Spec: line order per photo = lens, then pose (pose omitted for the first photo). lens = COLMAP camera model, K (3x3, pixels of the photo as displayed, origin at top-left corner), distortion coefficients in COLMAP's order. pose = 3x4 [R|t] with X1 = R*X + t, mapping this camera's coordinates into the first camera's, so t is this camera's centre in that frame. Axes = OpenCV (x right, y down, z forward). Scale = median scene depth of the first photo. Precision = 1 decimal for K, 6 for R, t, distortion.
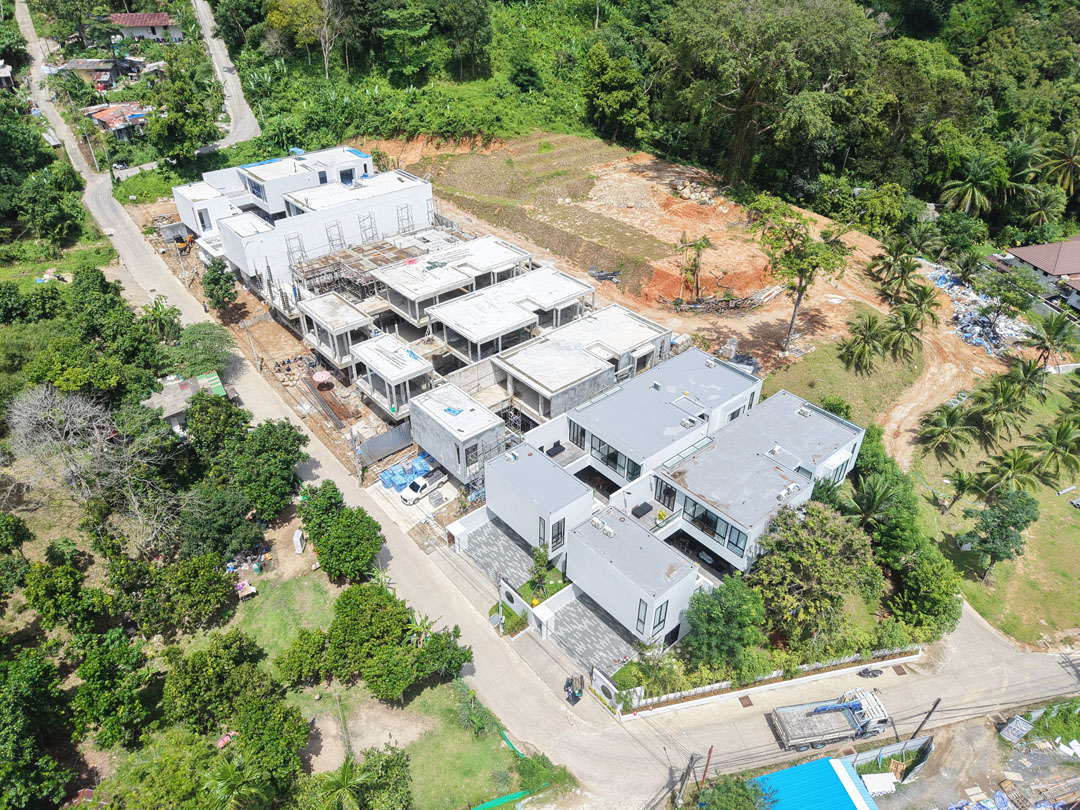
lens RADIAL K [[723.1, 0, 534.0], [0, 723.1, 405.8], [0, 0, 1]] dist [0.006953, -0.004800]
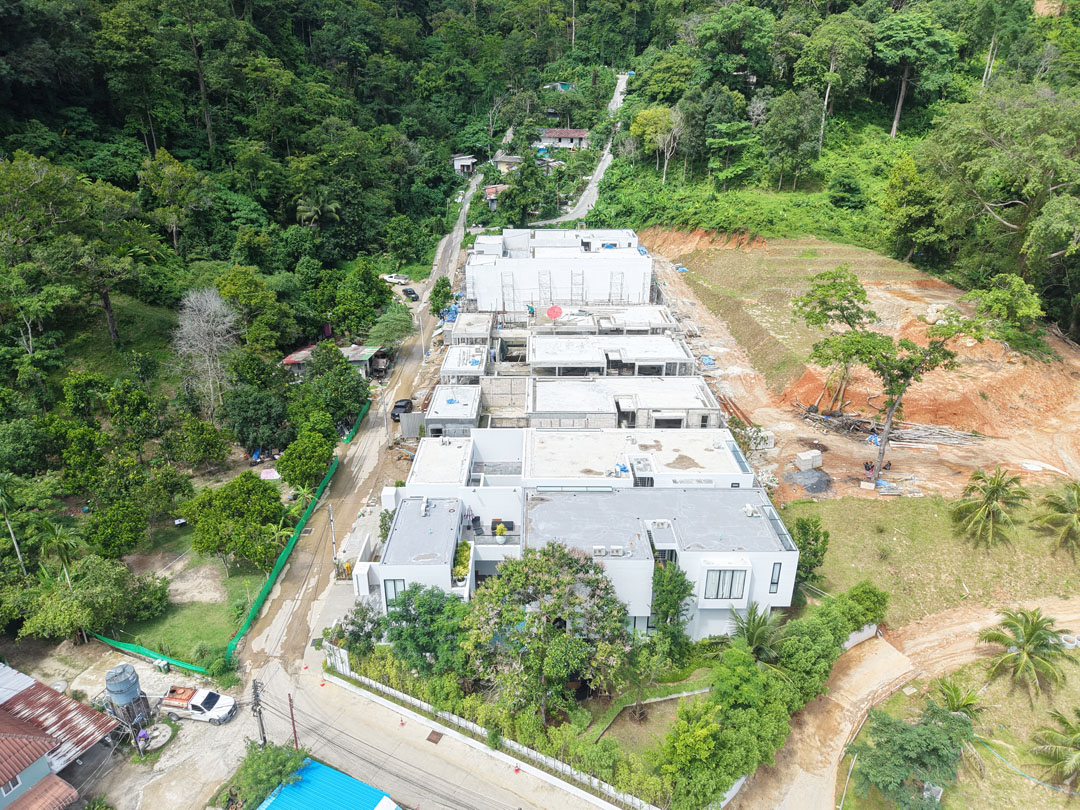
lens RADIAL K [[723.1, 0, 534.0], [0, 723.1, 405.8], [0, 0, 1]] dist [0.006953, -0.004800]
pose [[0.757361, 0.255997, -0.600724, 0.396830], [-0.371478, 0.925492, -0.073944, 0.030263], [0.537036, 0.279158, 0.796030, 0.129759]]
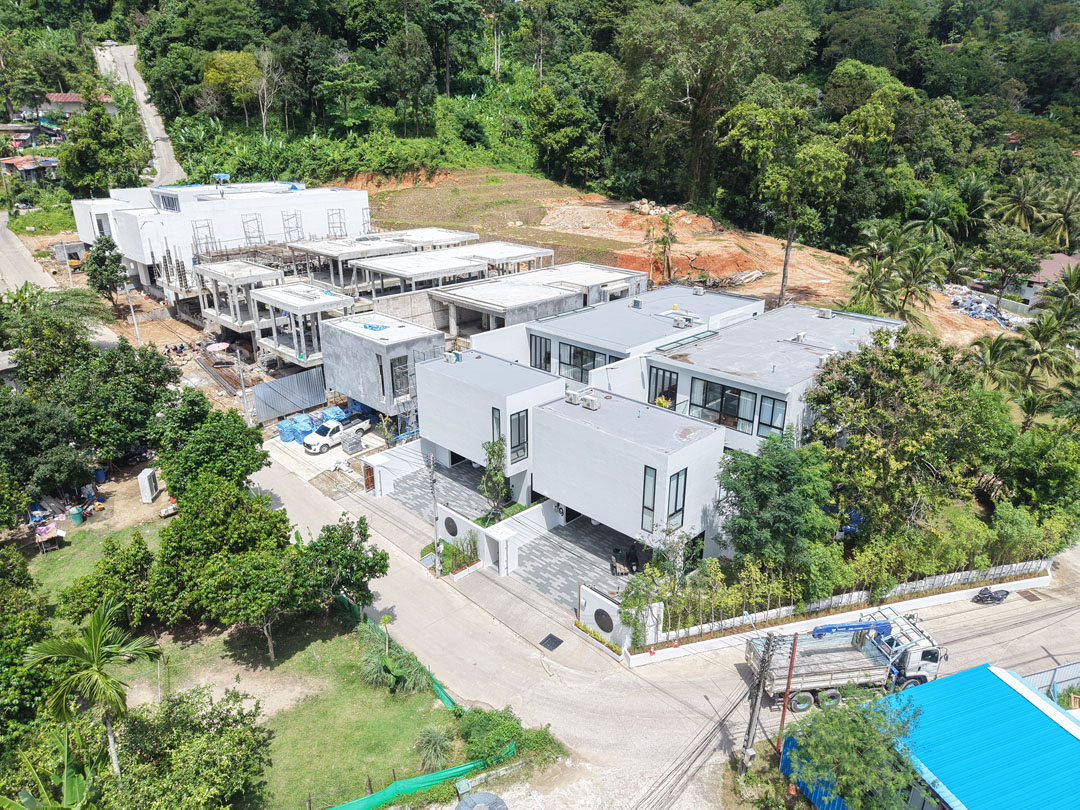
lens RADIAL K [[723.1, 0, 534.0], [0, 723.1, 405.8], [0, 0, 1]] dist [0.006953, -0.004800]
pose [[0.997739, -0.029104, 0.060584, 0.003509], [0.042915, 0.969579, -0.240989, 0.174969], [-0.051727, 0.243044, 0.968635, 0.169118]]
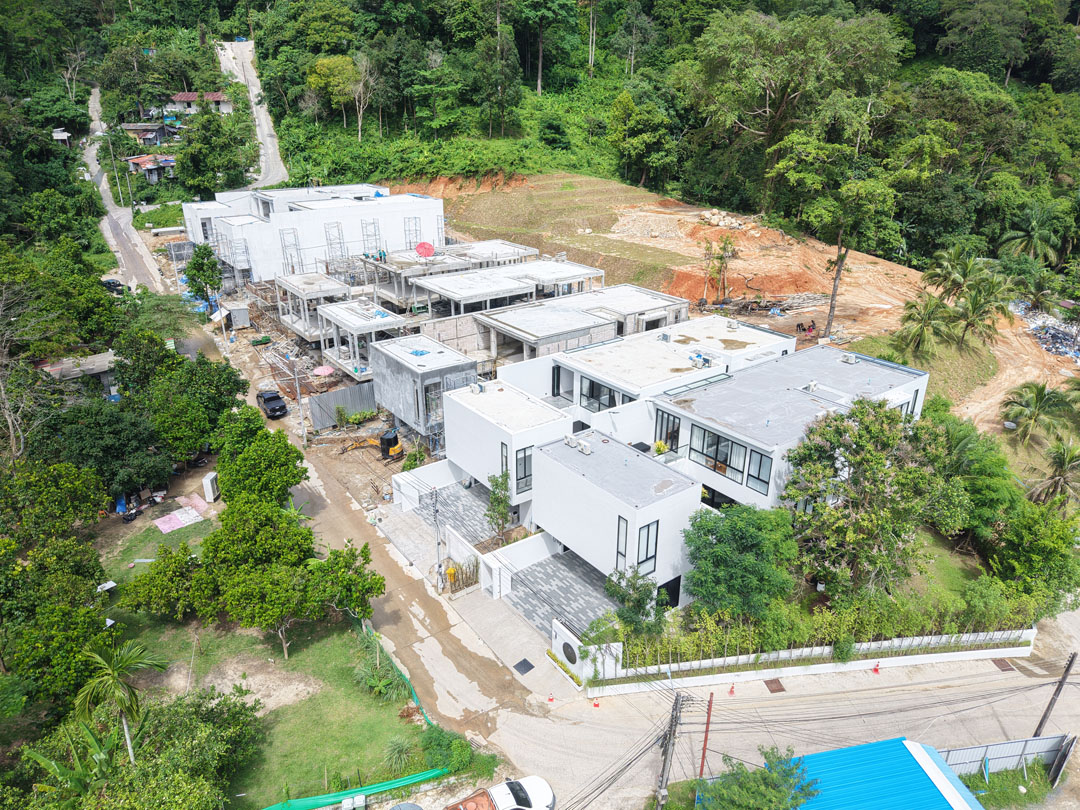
lens RADIAL K [[723.1, 0, 534.0], [0, 723.1, 405.8], [0, 0, 1]] dist [0.006953, -0.004800]
pose [[0.997025, 0.026265, -0.072467, 0.053035], [-0.040978, 0.976903, -0.209719, 0.149428], [0.065285, 0.212065, 0.975072, 0.127757]]
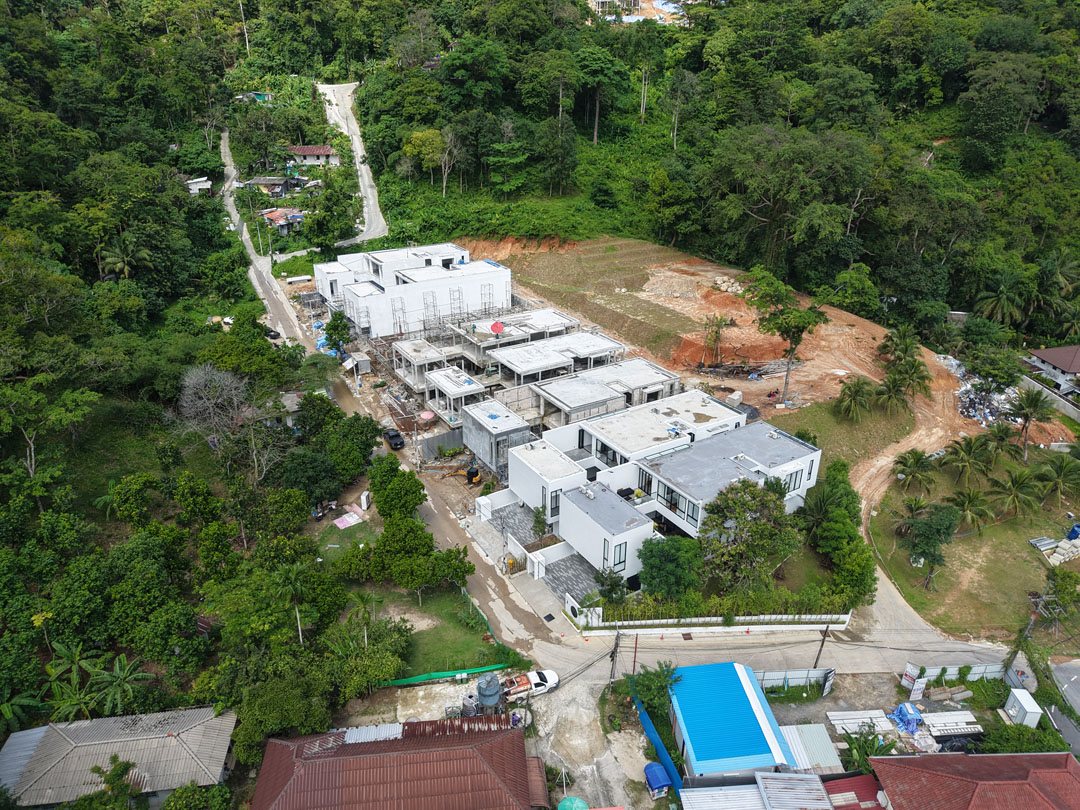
lens RADIAL K [[723.1, 0, 534.0], [0, 723.1, 405.8], [0, 0, 1]] dist [0.006953, -0.004800]
pose [[0.986680, 0.065181, -0.149046, 0.095177], [-0.090232, 0.981642, -0.168041, 0.124713], [0.135357, 0.179252, 0.974447, -0.157456]]
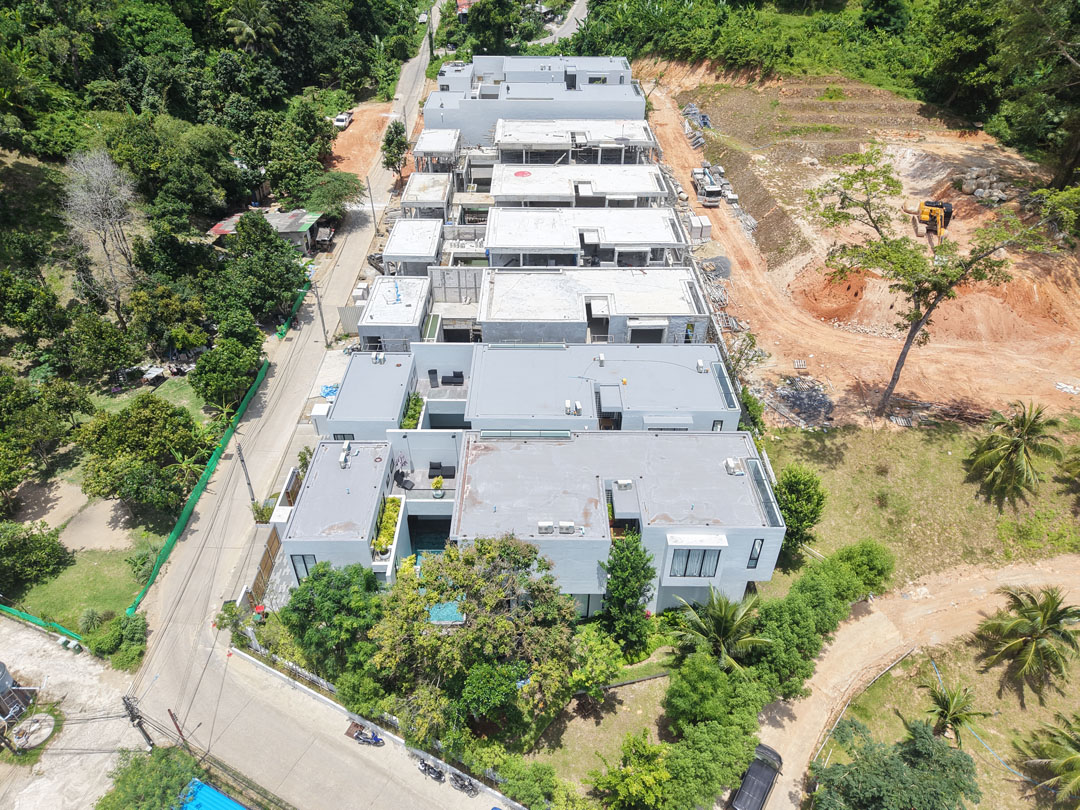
lens RADIAL K [[726.3, 0, 536.4], [0, 726.3, 404.7], [0, 0, 1]] dist [0.004842, 0.001964]
pose [[0.759551, 0.391517, -0.519420, 0.347215], [-0.376024, 0.915896, 0.140501, -0.042483], [0.530743, 0.088597, 0.842890, 0.209878]]
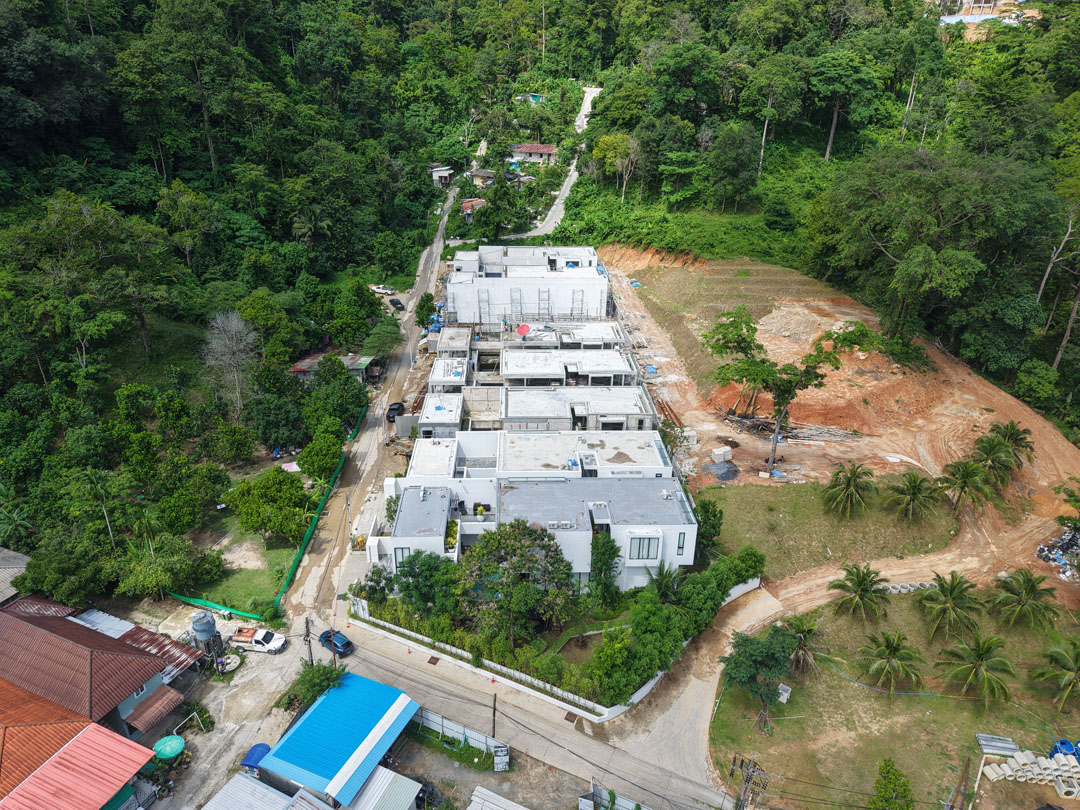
lens RADIAL K [[723.1, 0, 534.0], [0, 723.1, 405.8], [0, 0, 1]] dist [0.006953, -0.004800]
pose [[0.778599, 0.267160, -0.567812, 0.489857], [-0.366642, 0.928010, -0.066113, 0.017561], [0.509272, 0.259659, 0.820499, -0.004249]]
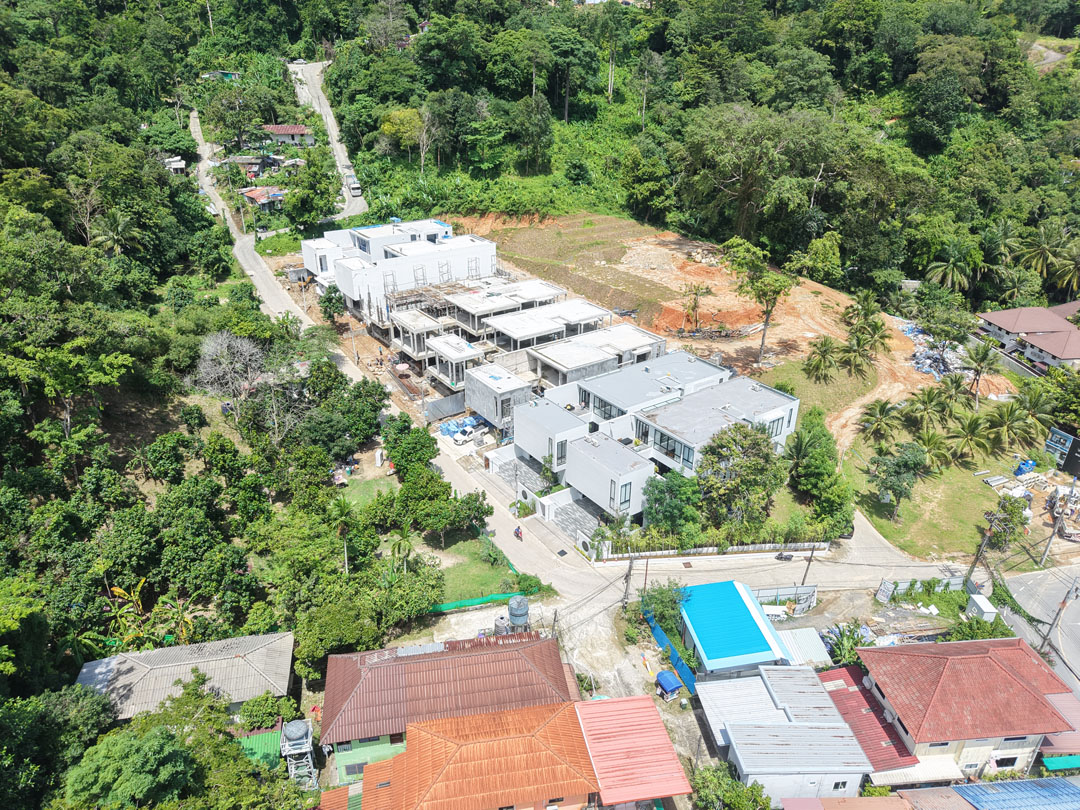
lens RADIAL K [[723.1, 0, 534.0], [0, 723.1, 405.8], [0, 0, 1]] dist [0.006953, -0.004800]
pose [[0.994739, 0.046068, -0.091500, 0.056212], [-0.059653, 0.986613, -0.151780, 0.166046], [0.083283, 0.156440, 0.984170, -0.212497]]
